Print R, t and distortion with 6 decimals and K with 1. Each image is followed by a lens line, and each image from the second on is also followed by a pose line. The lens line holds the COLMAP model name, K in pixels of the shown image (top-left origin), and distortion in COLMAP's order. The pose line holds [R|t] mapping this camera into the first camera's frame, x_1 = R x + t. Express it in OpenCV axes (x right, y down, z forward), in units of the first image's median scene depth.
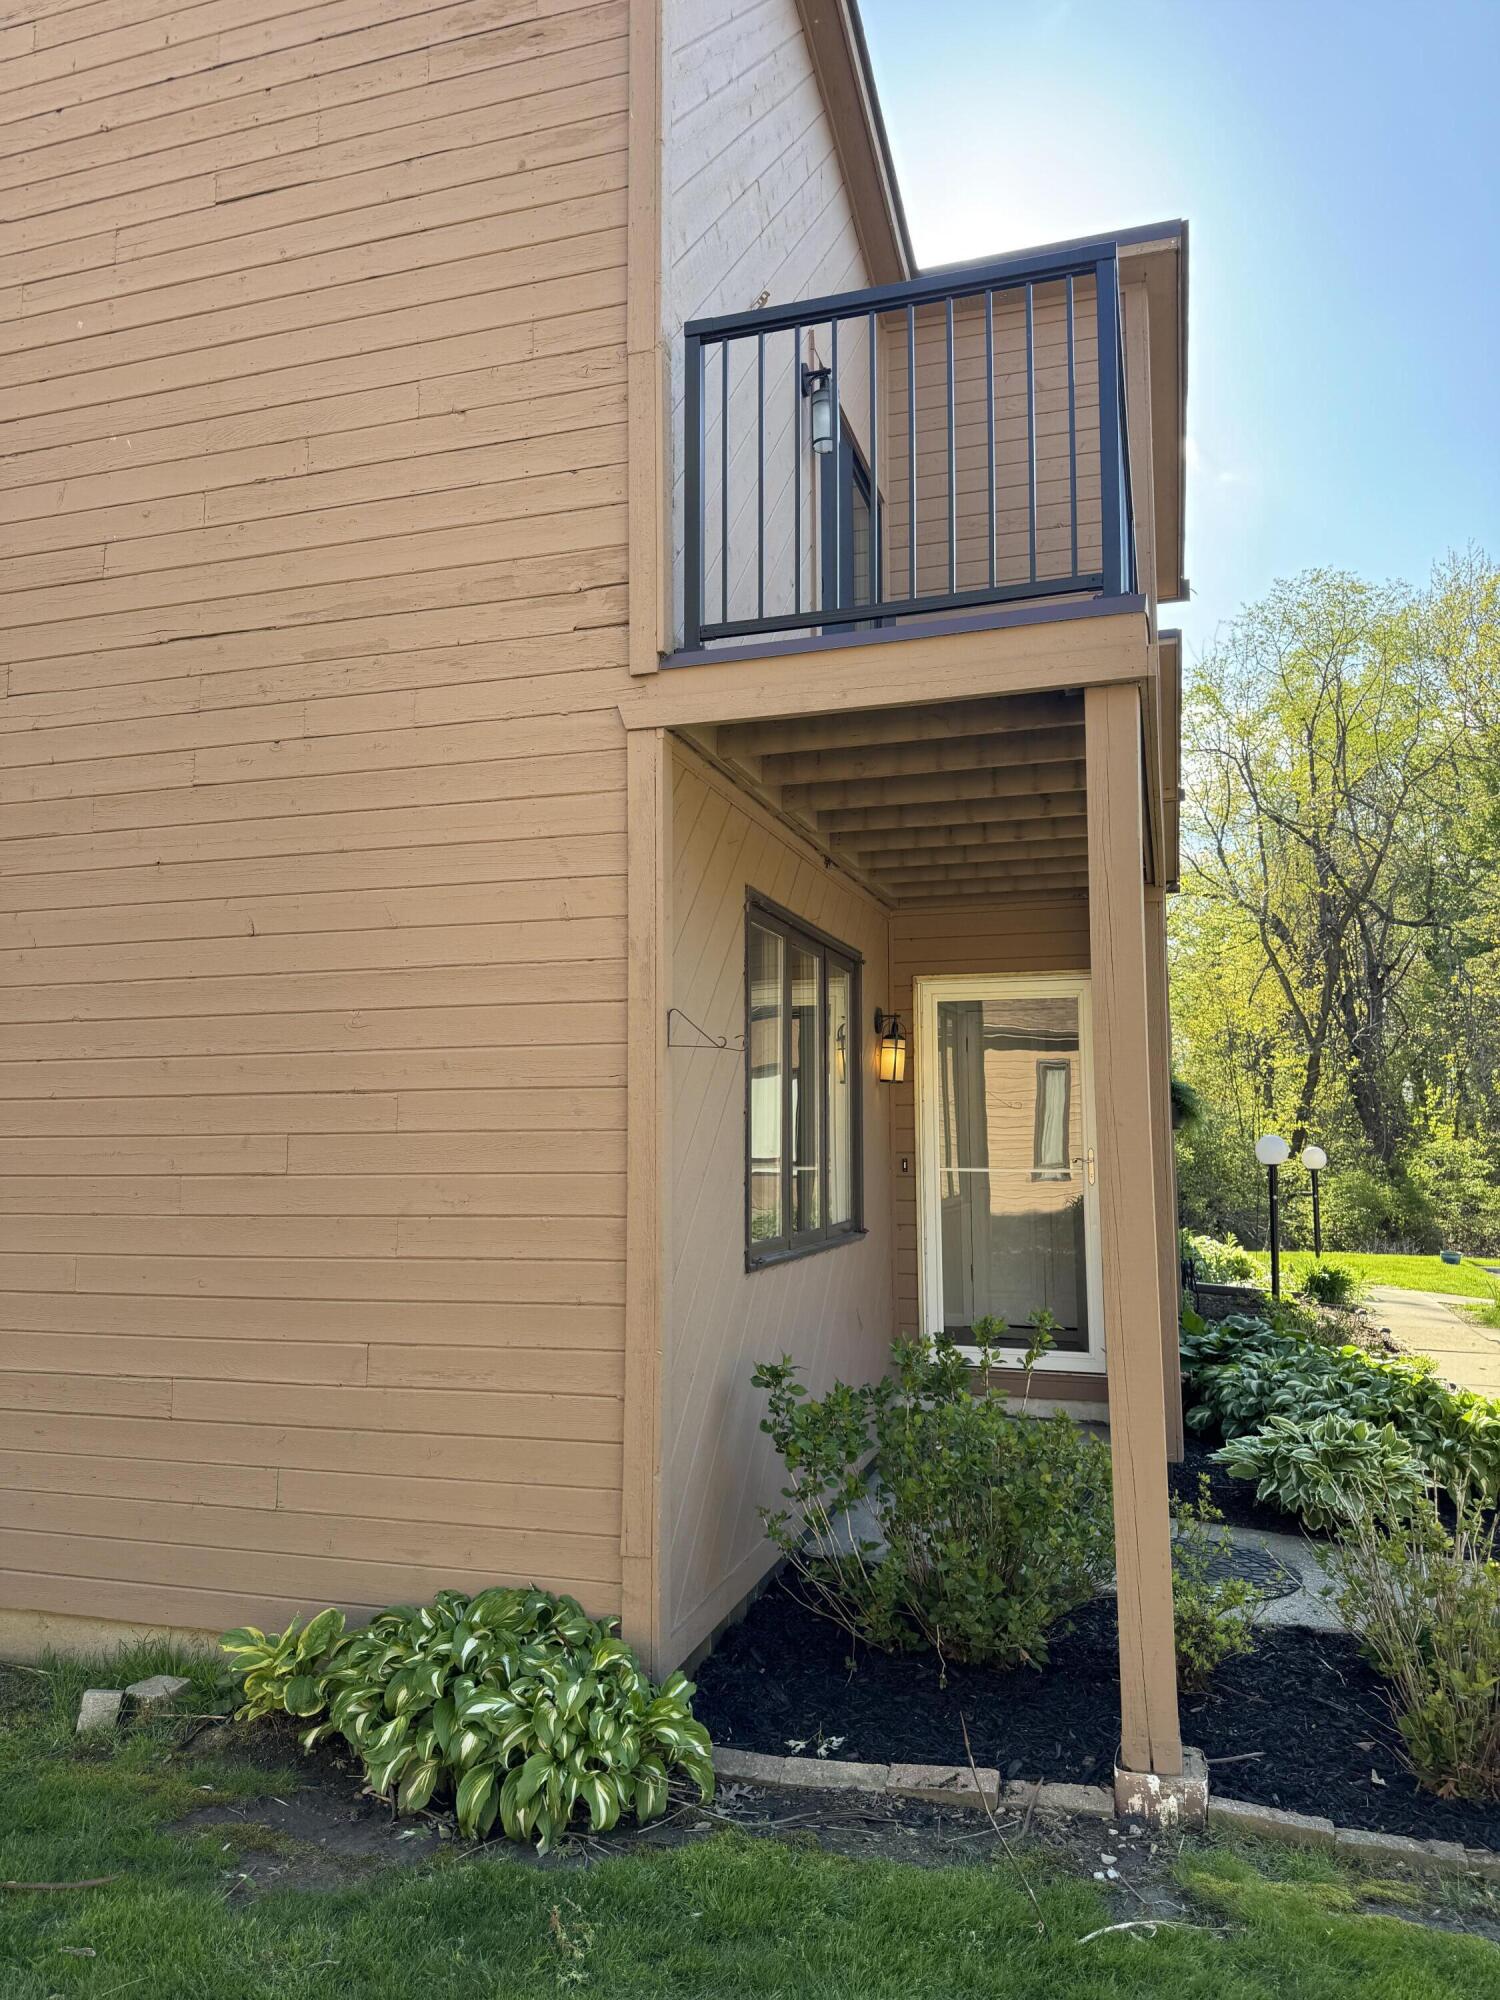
lens RADIAL K [[1421.6, 0, 747.6], [0, 1421.6, 995.5], [0, 0, 1]] dist [0.011818, -0.015584]
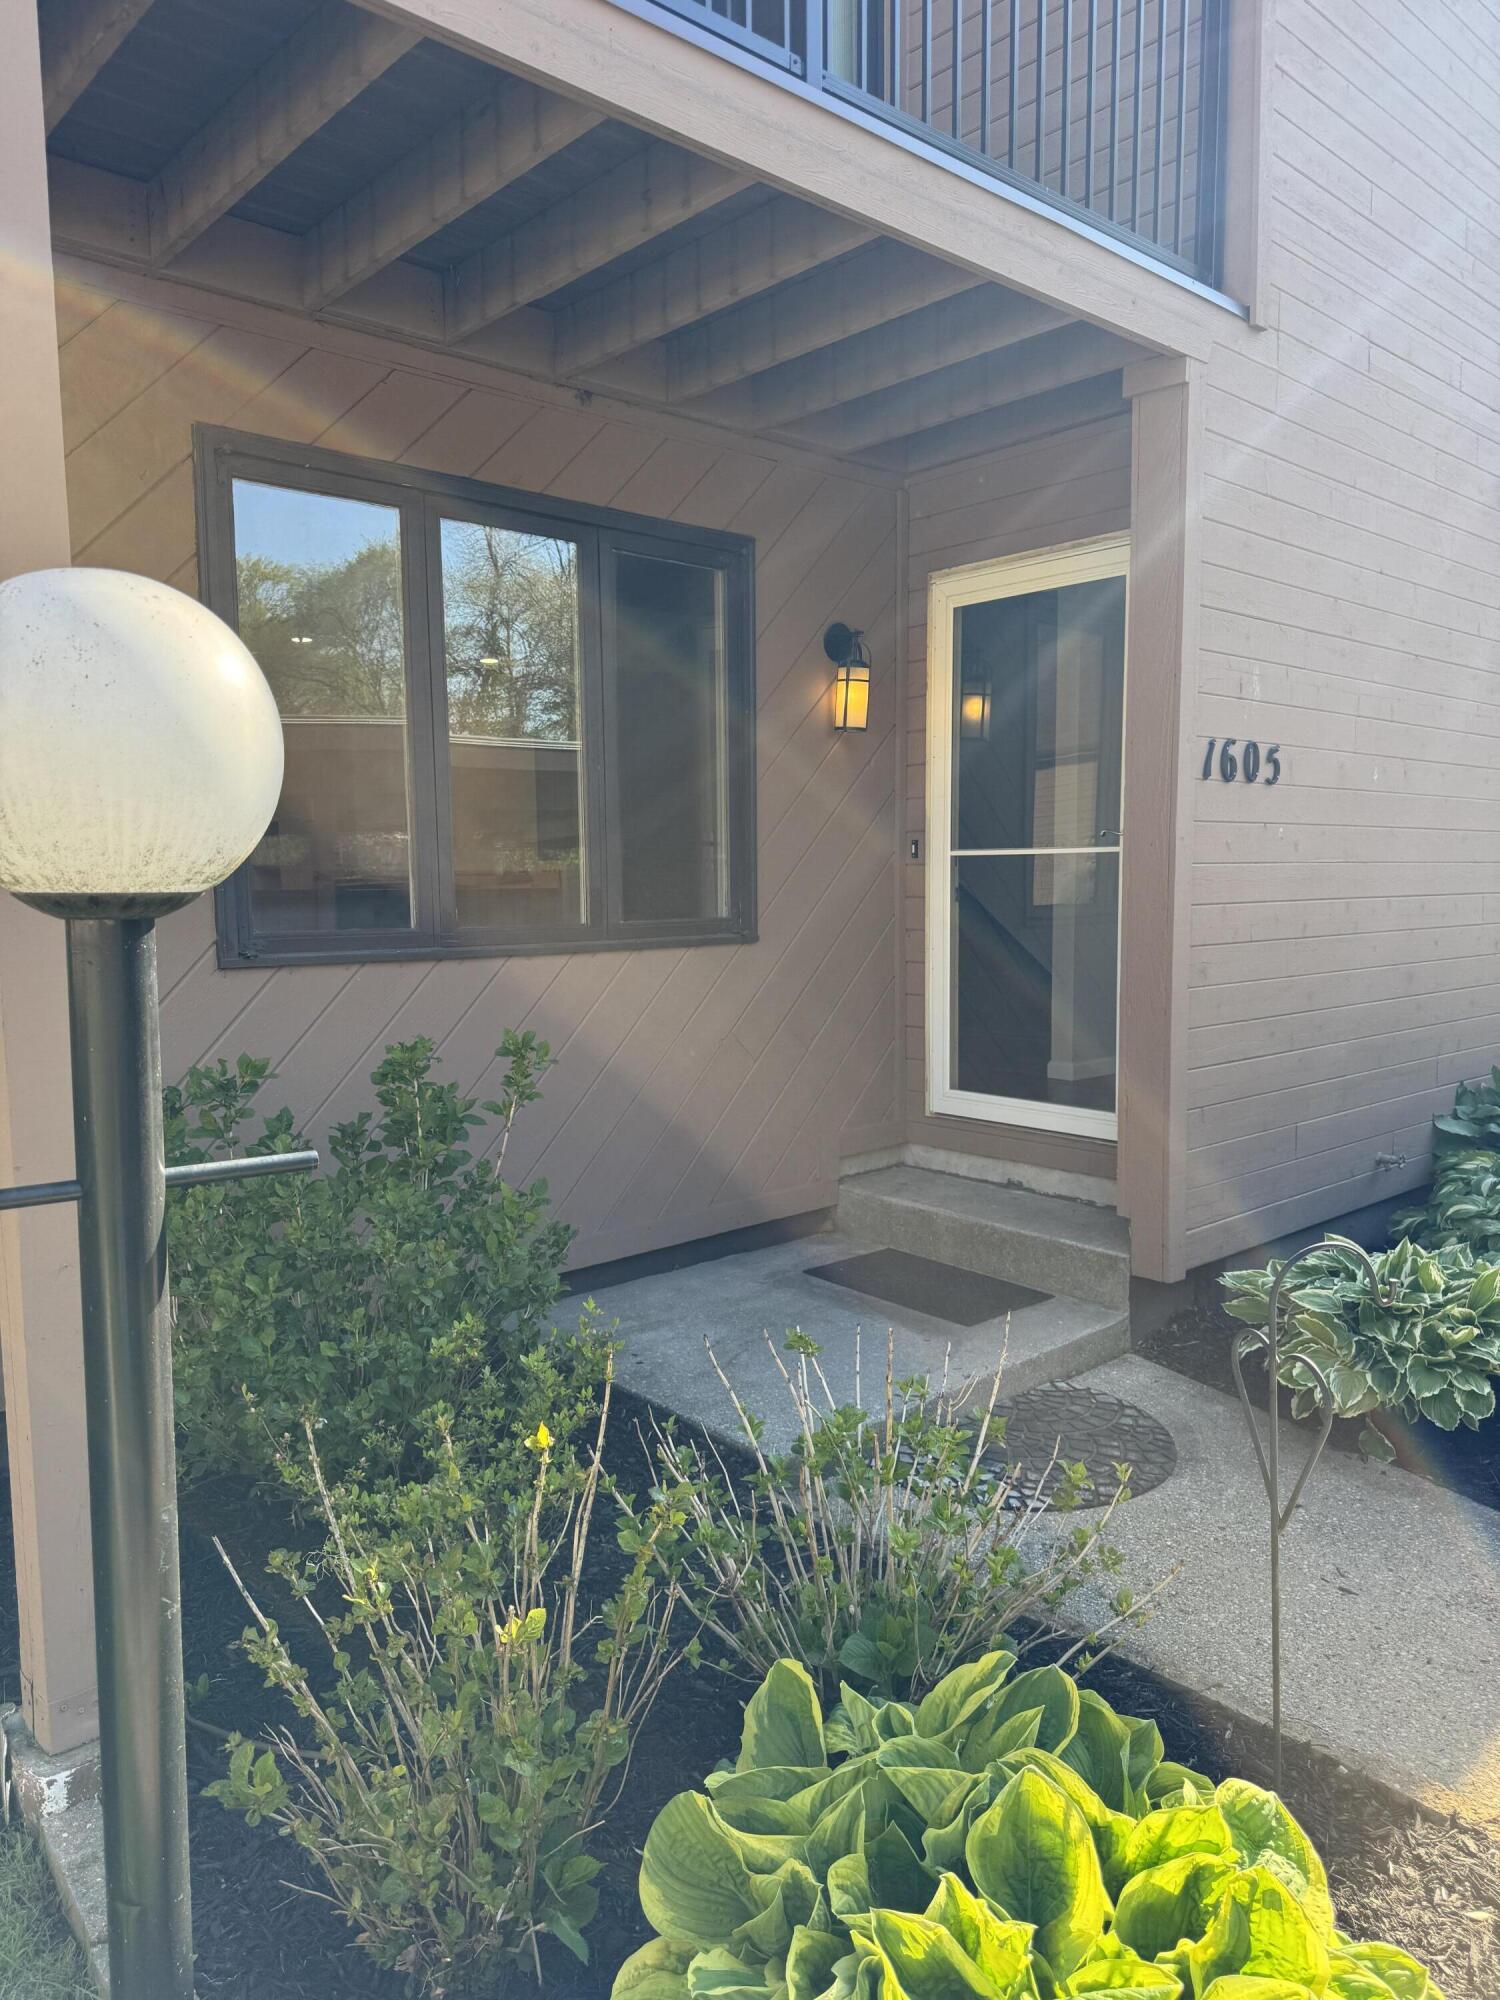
lens RADIAL K [[1421.6, 0, 710.3], [0, 1421.6, 1006.7], [0, 0, 1]] dist [0.011818, -0.015584]
pose [[0.845690, 0.041236, -0.532079, 0.575195], [0.064707, 0.981732, 0.178929, 0.088815], [0.529738, -0.185747, 0.827572, 0.454574]]
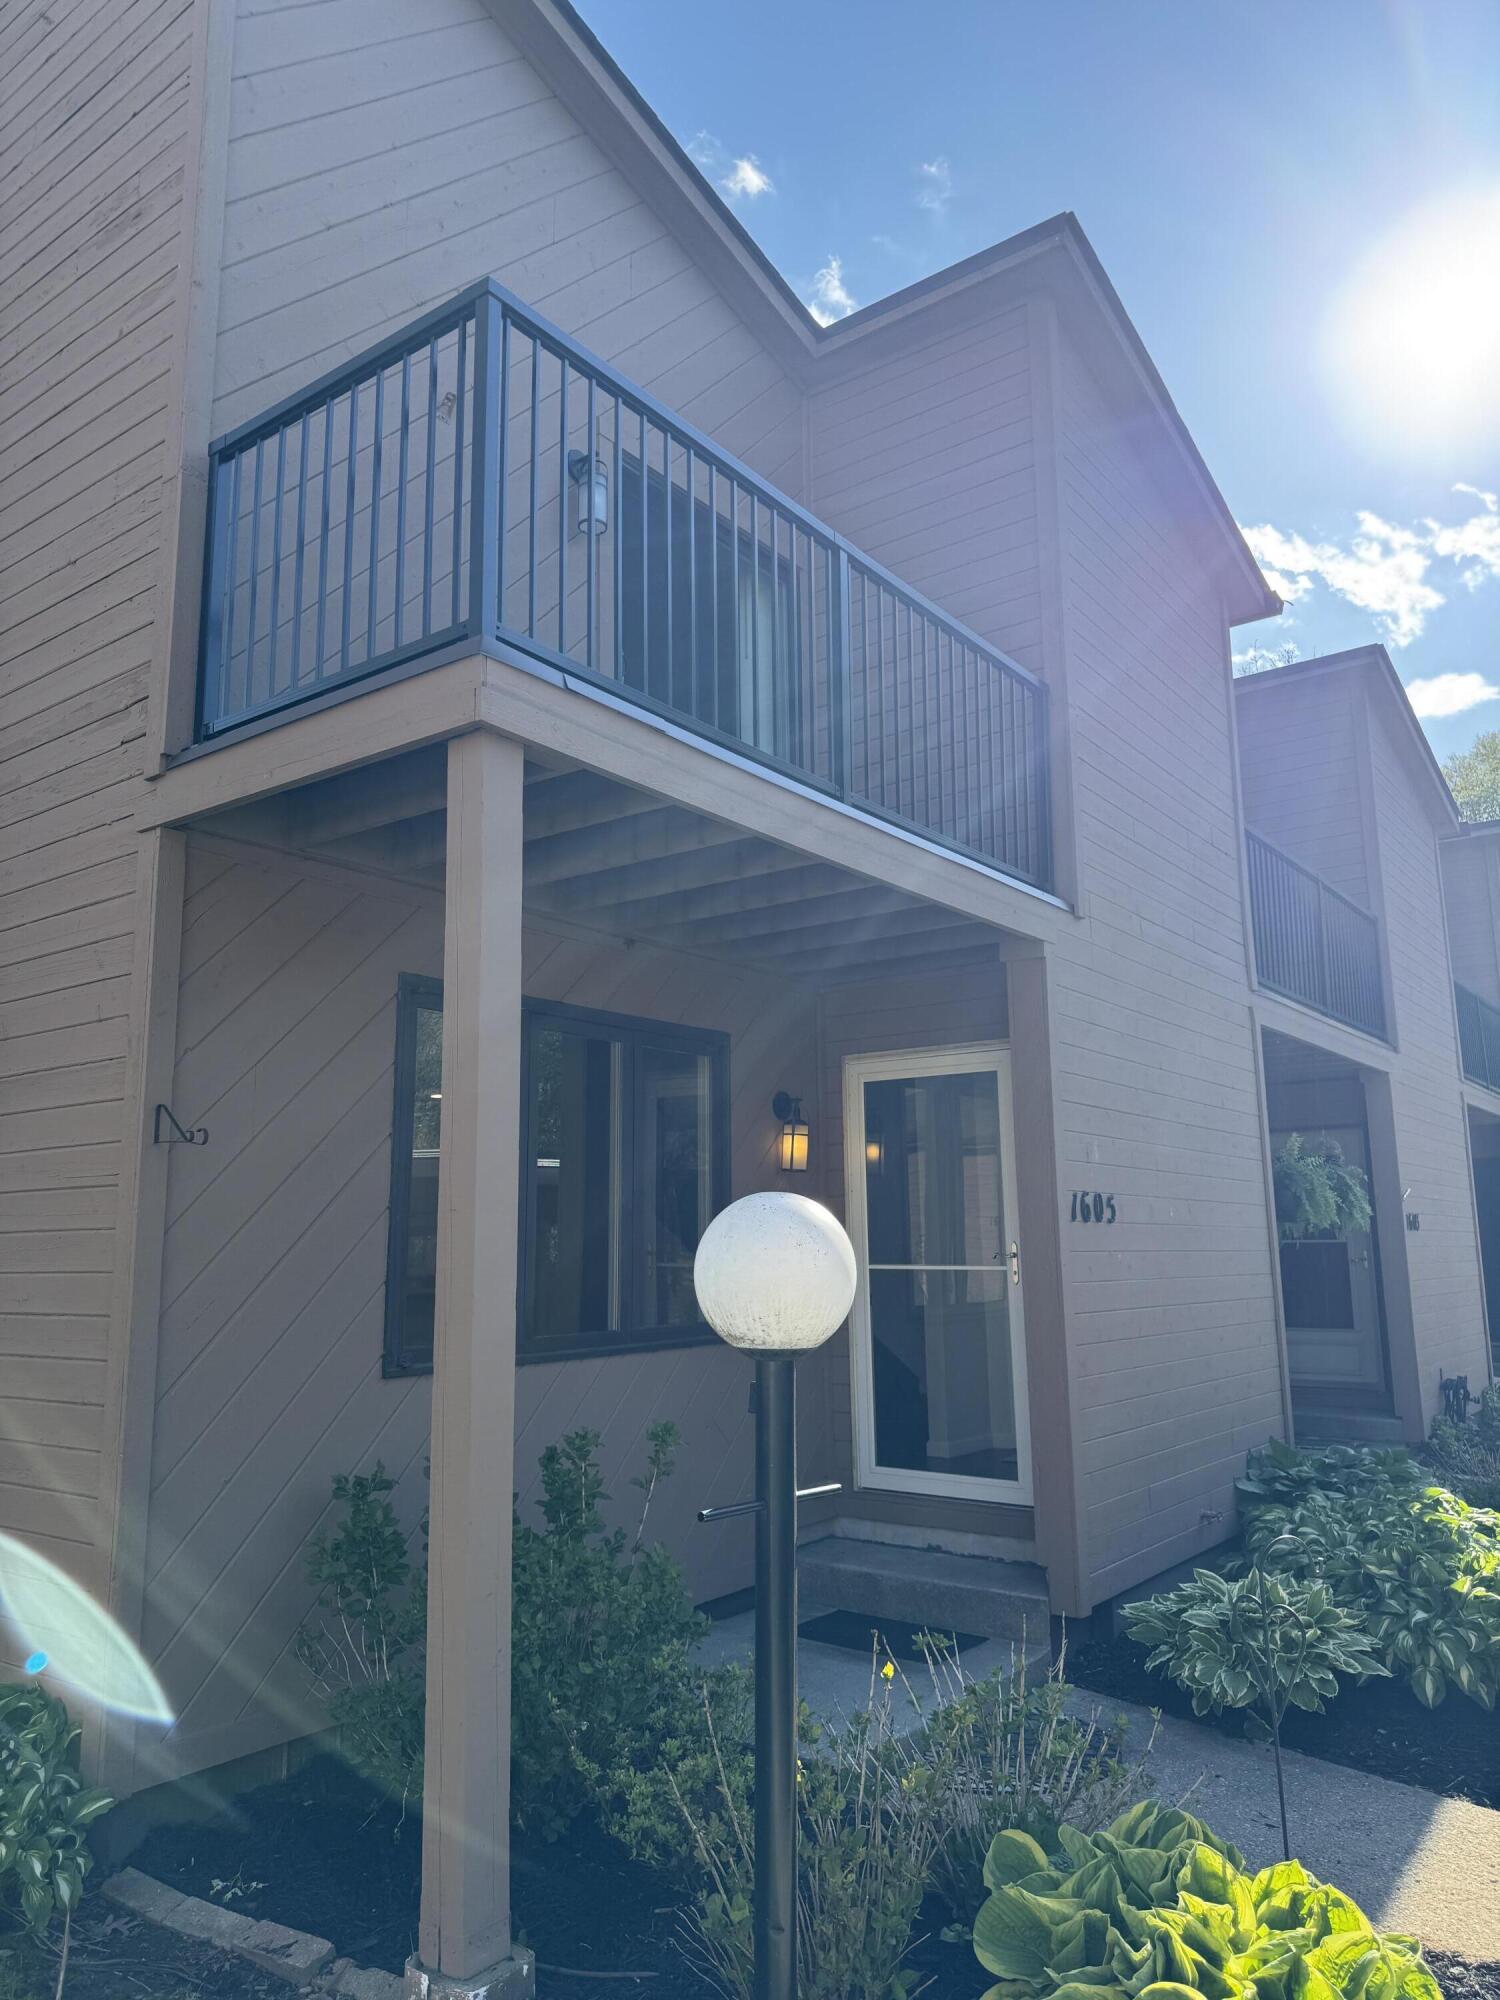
lens RADIAL K [[1421.6, 0, 744.5], [0, 1421.6, 984.0], [0, 0, 1]] dist [0.011818, -0.015584]
pose [[0.938298, -0.075021, -0.337592, 0.526451], [0.046511, 0.994693, -0.091771, 0.030231], [0.342686, 0.070407, 0.936808, 0.150019]]
